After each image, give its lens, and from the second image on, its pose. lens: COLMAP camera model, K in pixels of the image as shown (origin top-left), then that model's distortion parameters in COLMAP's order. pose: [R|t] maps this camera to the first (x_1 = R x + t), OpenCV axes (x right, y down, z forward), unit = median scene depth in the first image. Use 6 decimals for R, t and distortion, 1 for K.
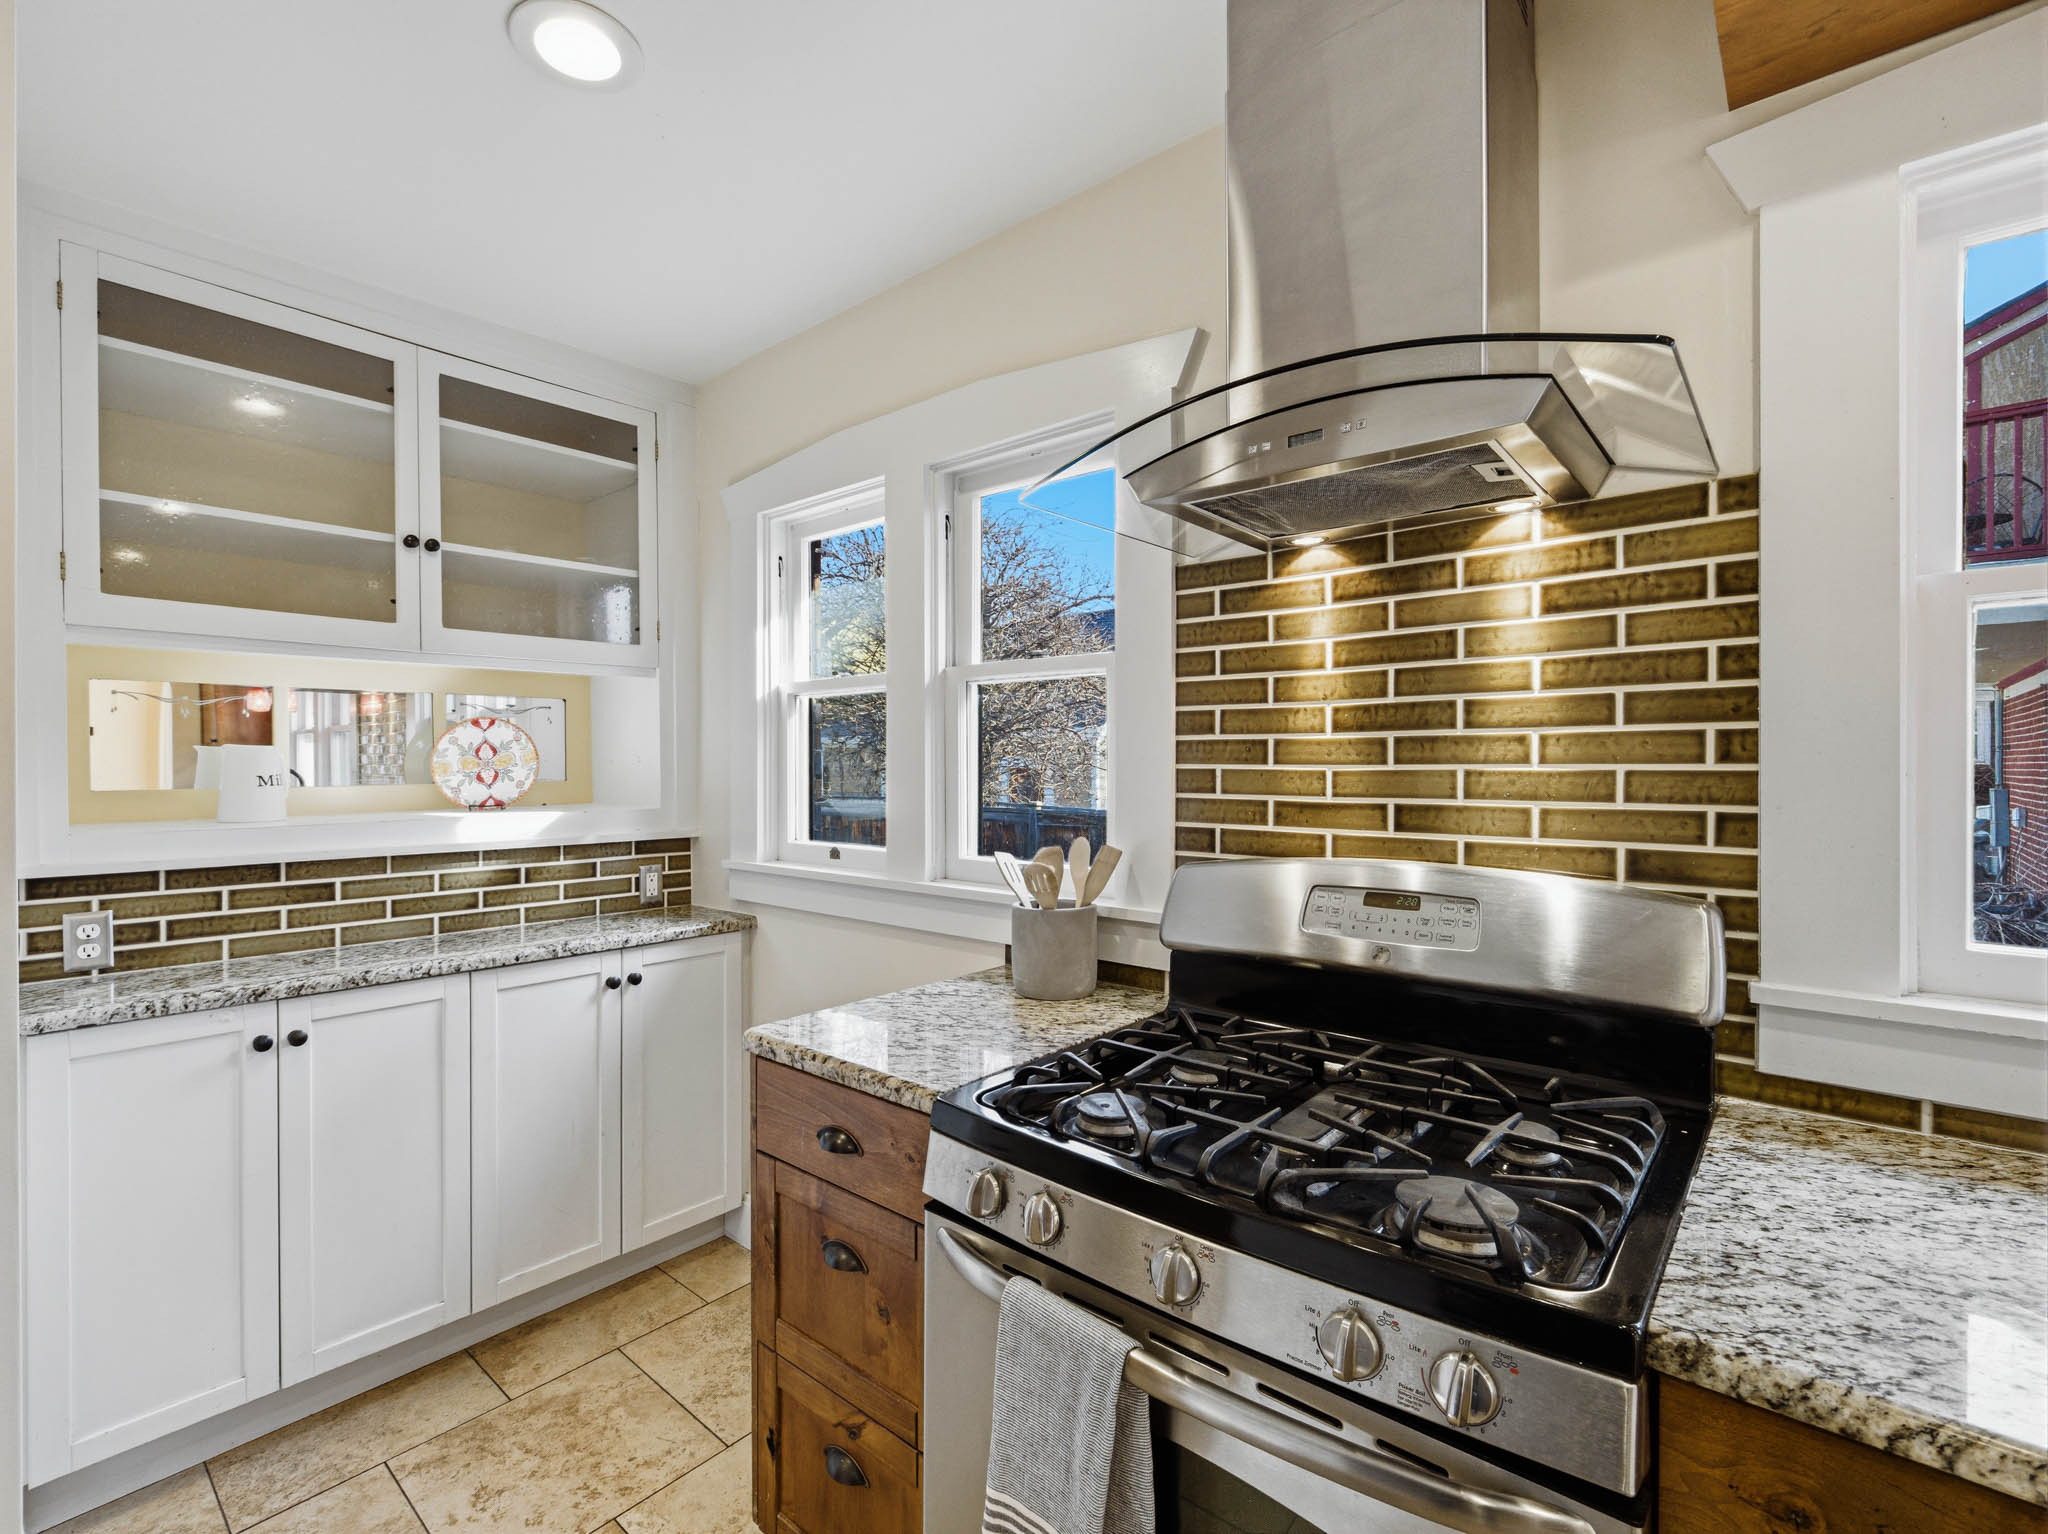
lens RADIAL K [[944.0, 0, 1006.0], [0, 944.0, 768.2], [0, 0, 1]] dist [0.002005, -0.000929]
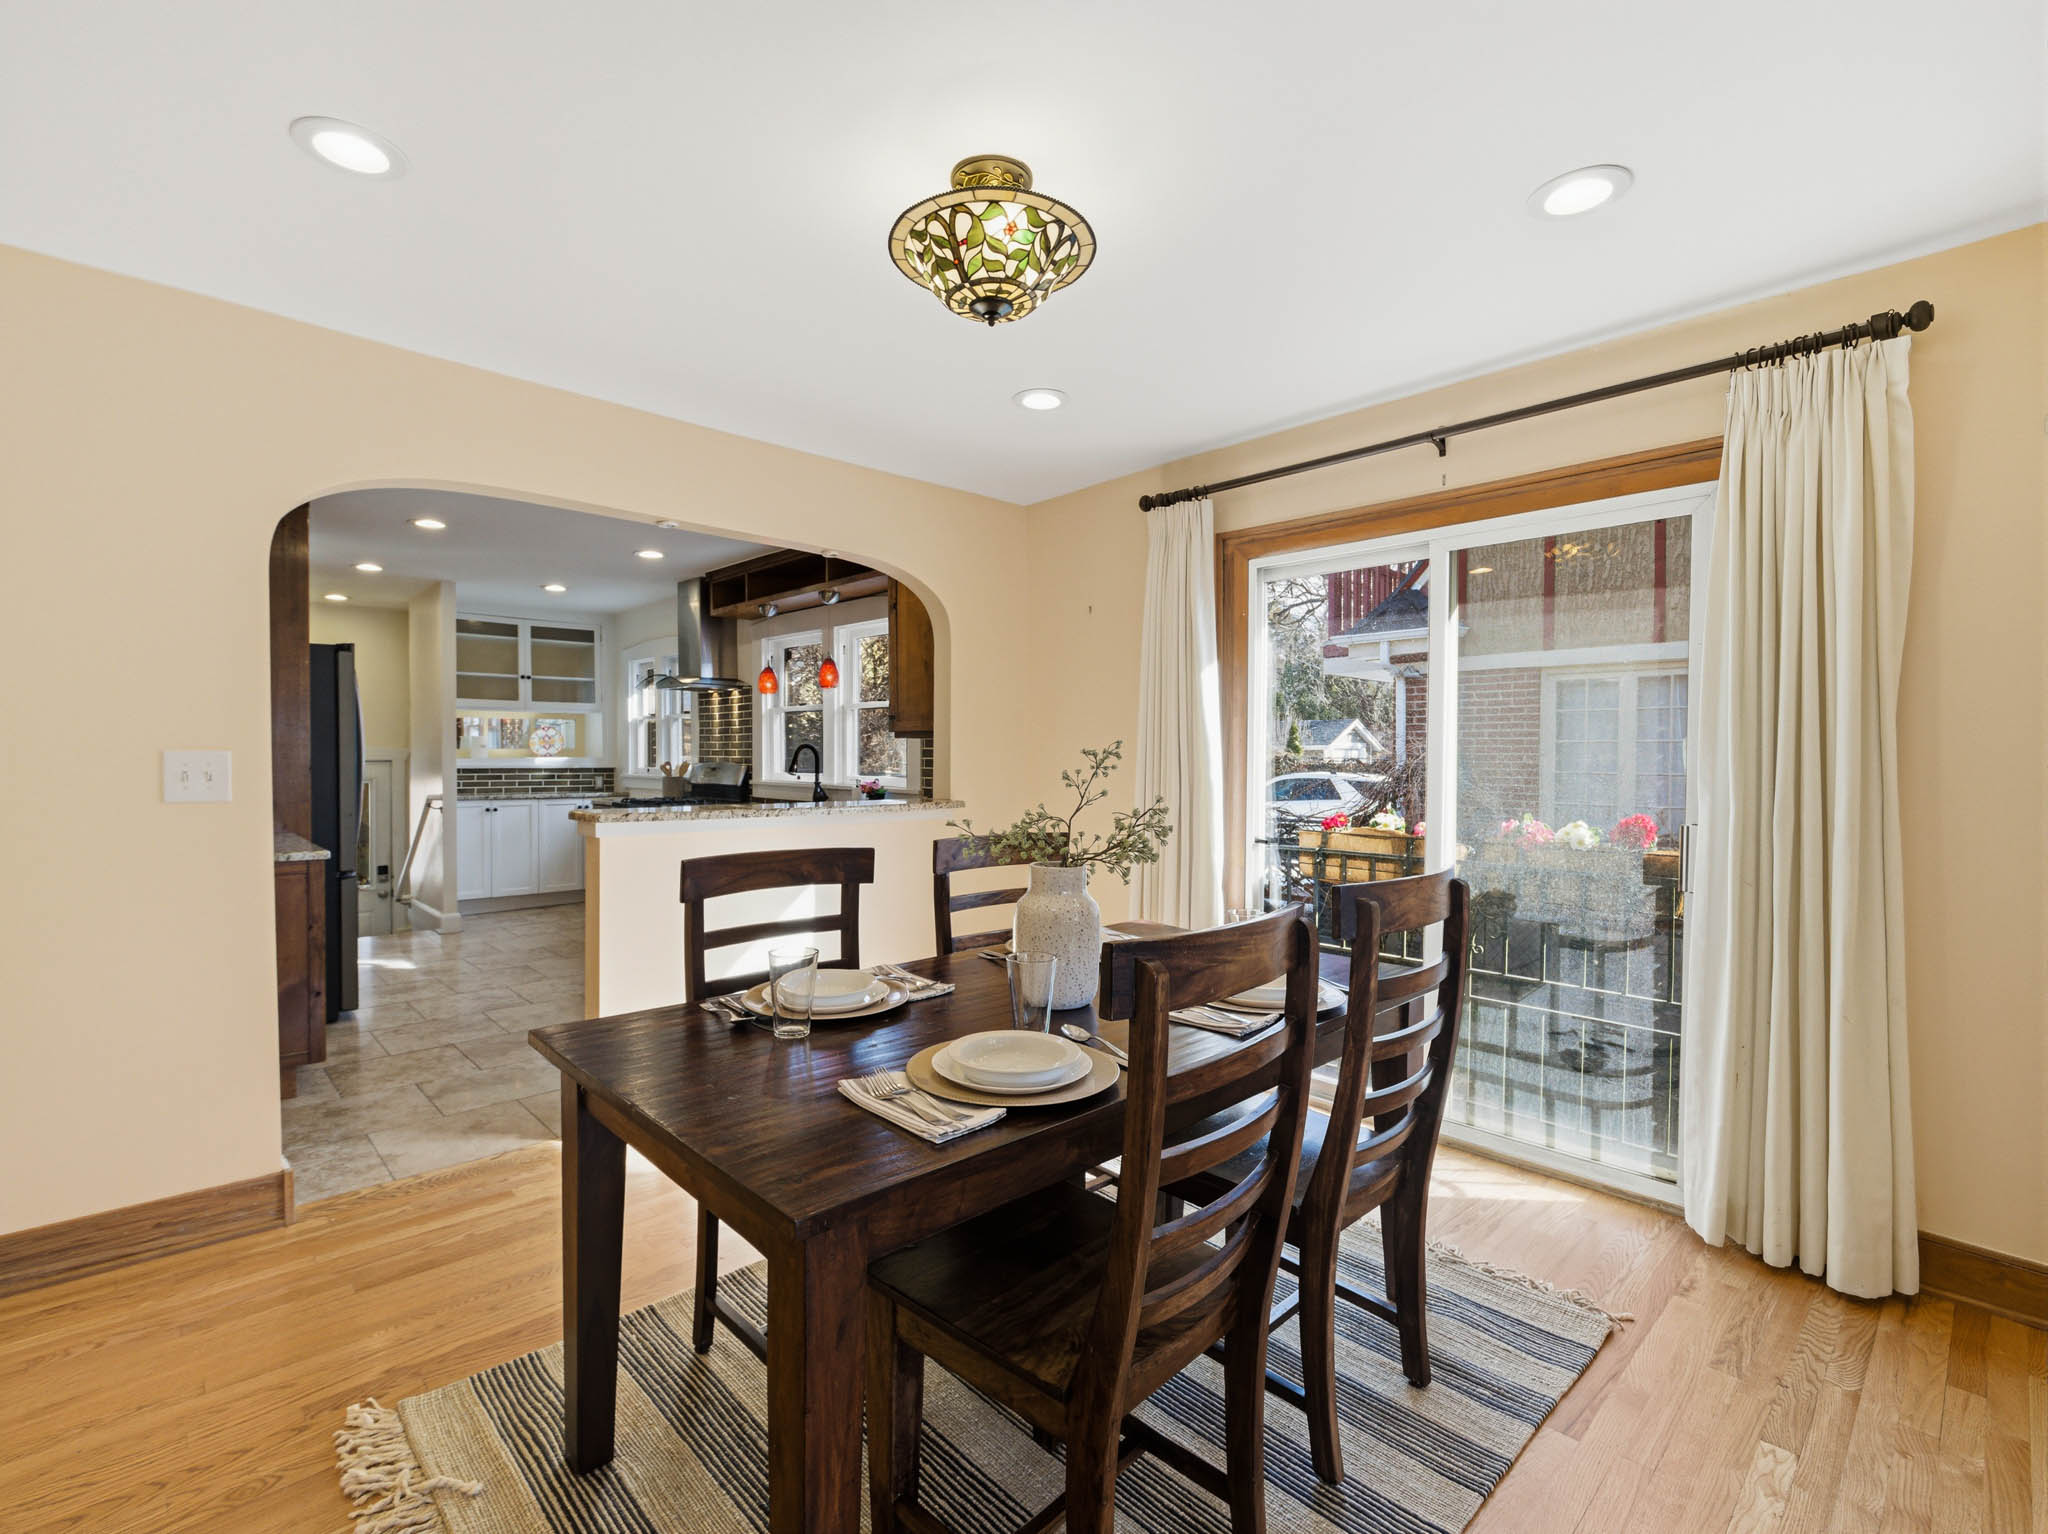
lens RADIAL K [[949.5, 0, 1011.6], [0, 949.5, 775.4], [0, 0, 1]] dist [-0.002657, -0.001306]
pose [[0.995919, 0.005364, -0.090094, 1.402721], [-0.003883, 0.999854, 0.016614, 0.052562], [0.090170, -0.016197, 0.995795, -2.200925]]
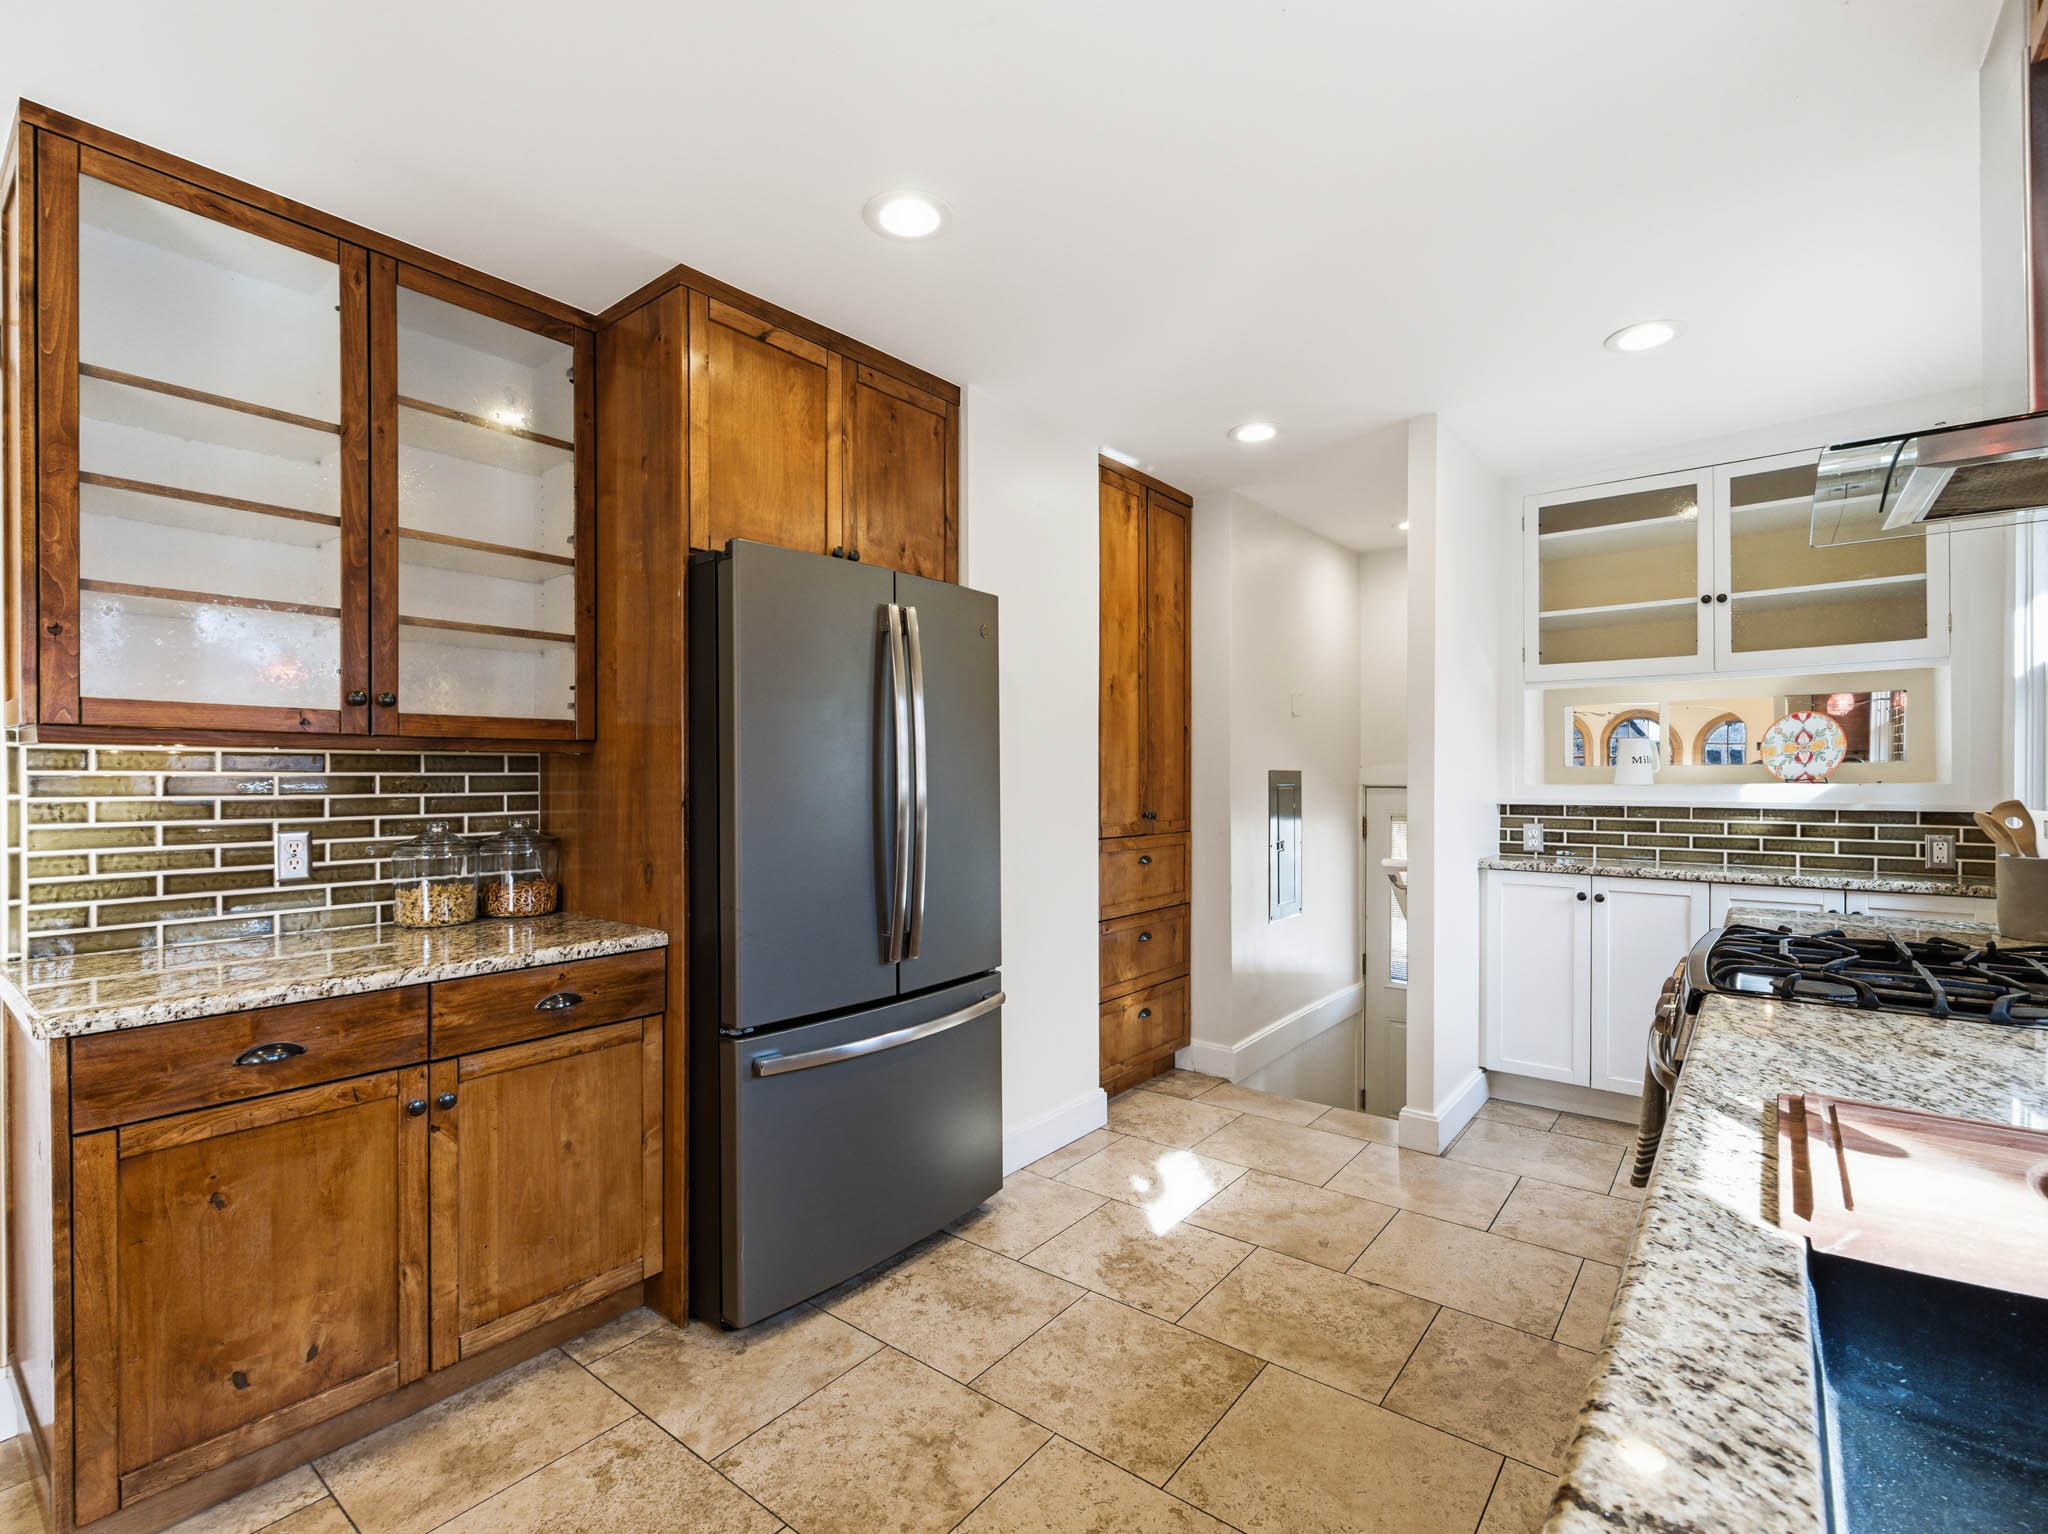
lens RADIAL K [[944.0, 0, 1006.0], [0, 944.0, 768.2], [0, 0, 1]] dist [0.002005, -0.000929]
pose [[0.045612, -0.003241, -0.998954, 0.800581], [-0.003368, 0.999989, -0.003399, 0.036555], [0.998954, 0.003520, 0.045600, -0.175378]]
